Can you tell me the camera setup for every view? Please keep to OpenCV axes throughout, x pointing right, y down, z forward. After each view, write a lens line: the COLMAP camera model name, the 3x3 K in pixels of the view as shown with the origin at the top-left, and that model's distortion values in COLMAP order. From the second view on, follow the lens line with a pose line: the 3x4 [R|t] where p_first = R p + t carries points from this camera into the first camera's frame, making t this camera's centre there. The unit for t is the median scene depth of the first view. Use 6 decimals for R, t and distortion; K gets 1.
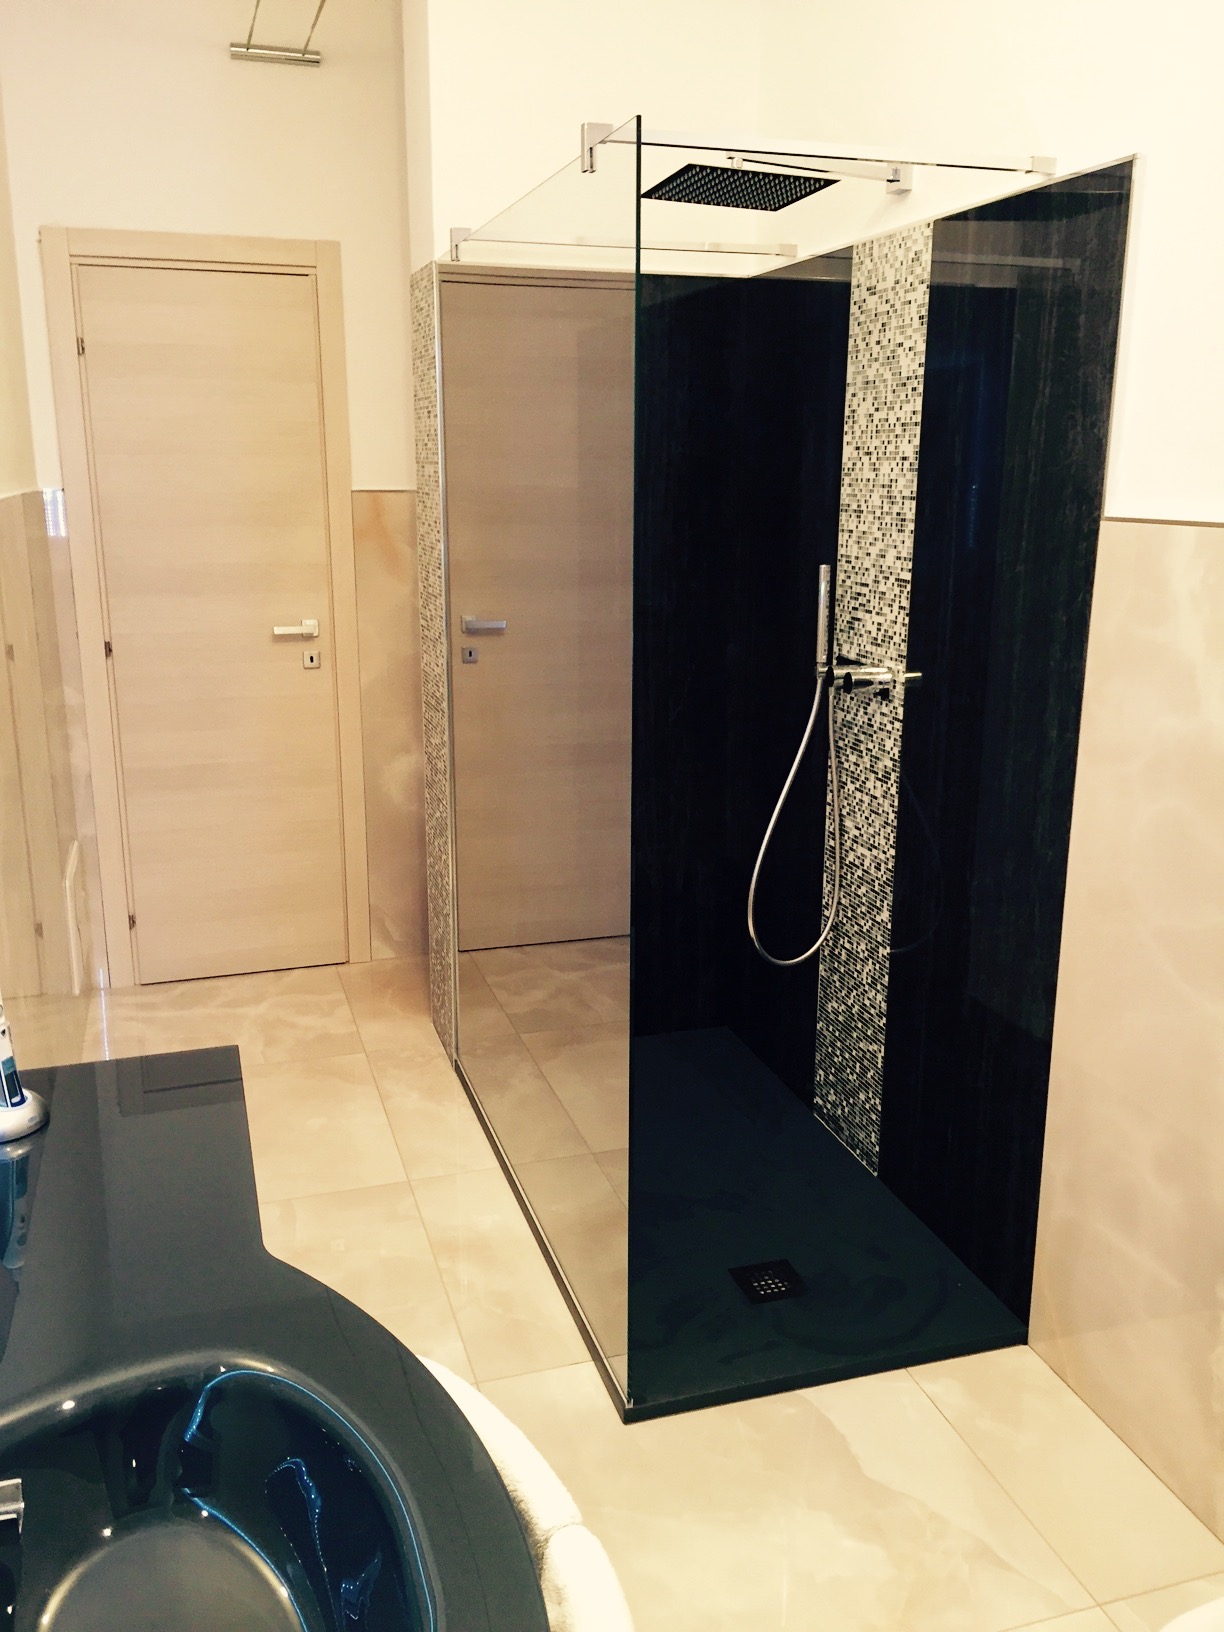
lens RADIAL K [[1383.4, 0, 612.0], [0, 1383.4, 816.0], [0, 0, 1]] dist [0.003807, 0.000434]
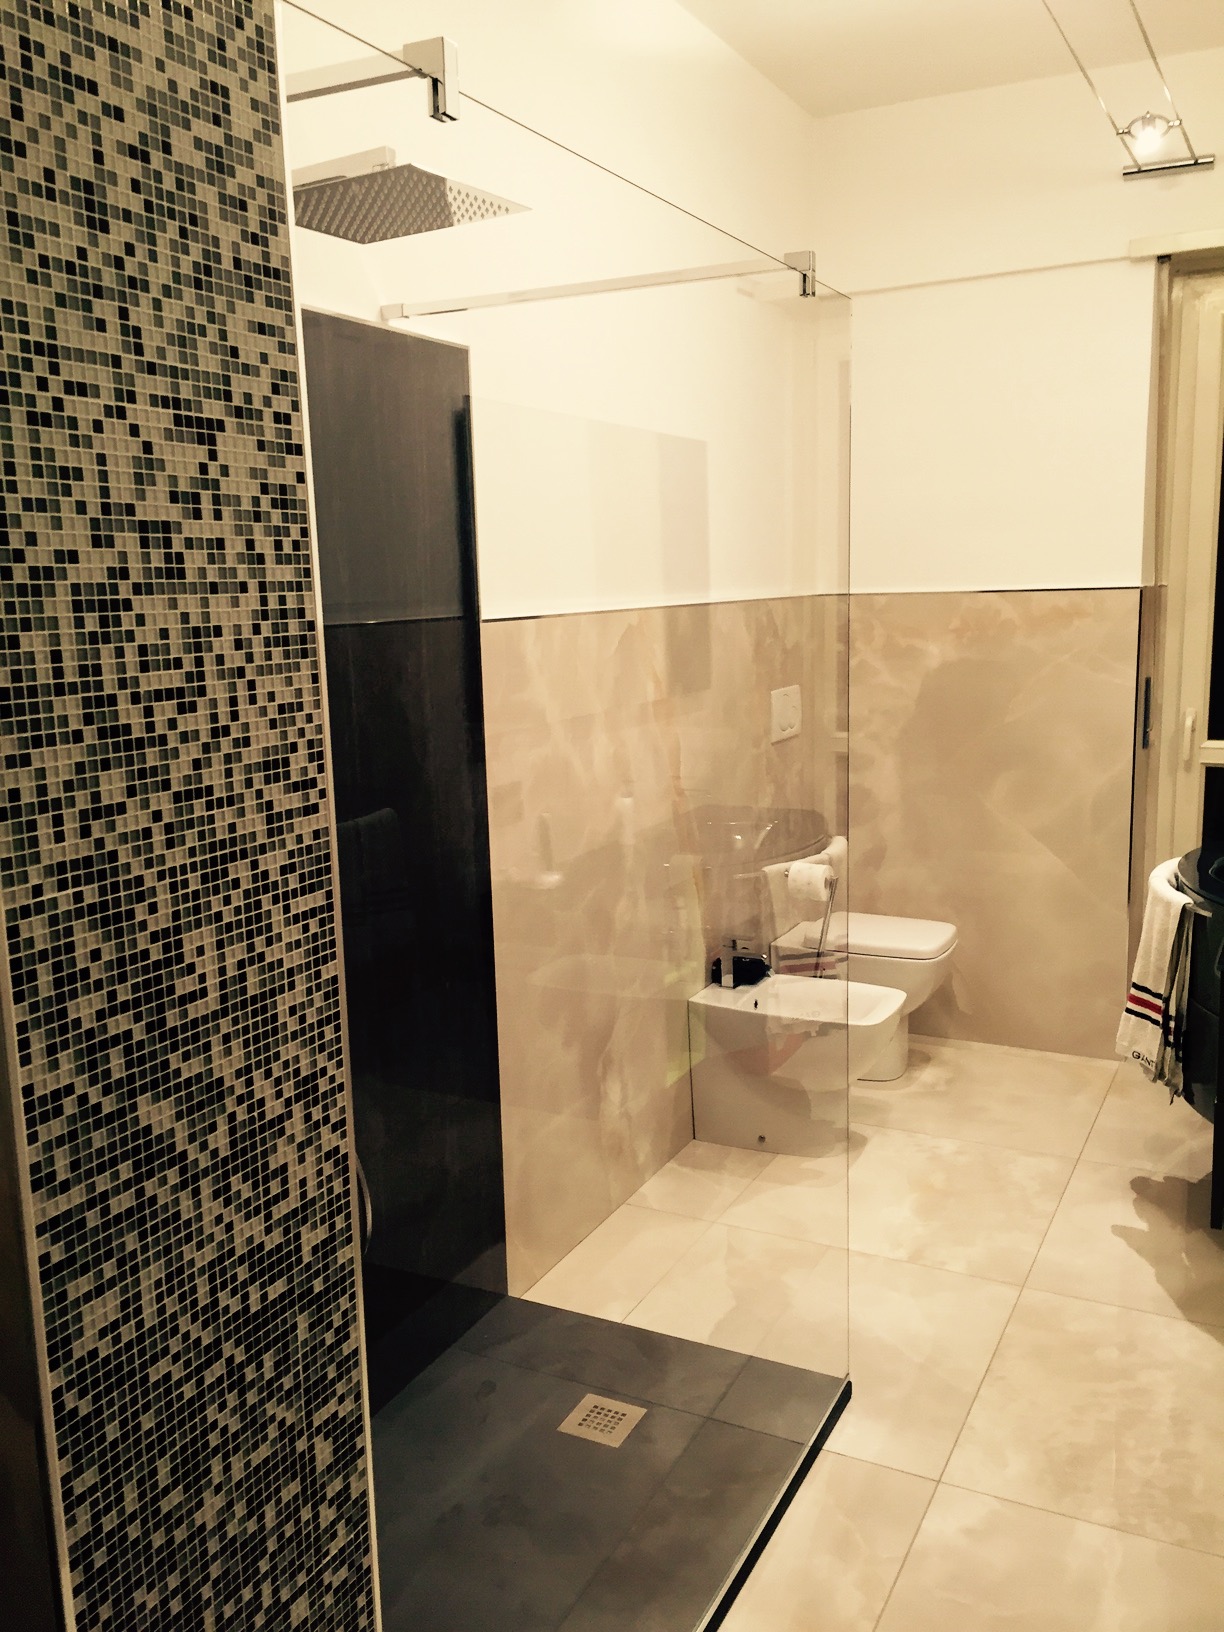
lens RADIAL K [[1383.4, 0, 612.0], [0, 1383.4, 816.0], [0, 0, 1]] dist [0.003807, 0.000434]
pose [[-0.712605, -0.108884, 0.693065, -0.639313], [0.193285, 0.919182, 0.343142, -0.468847], [-0.674415, 0.378483, -0.633967, 1.813421]]
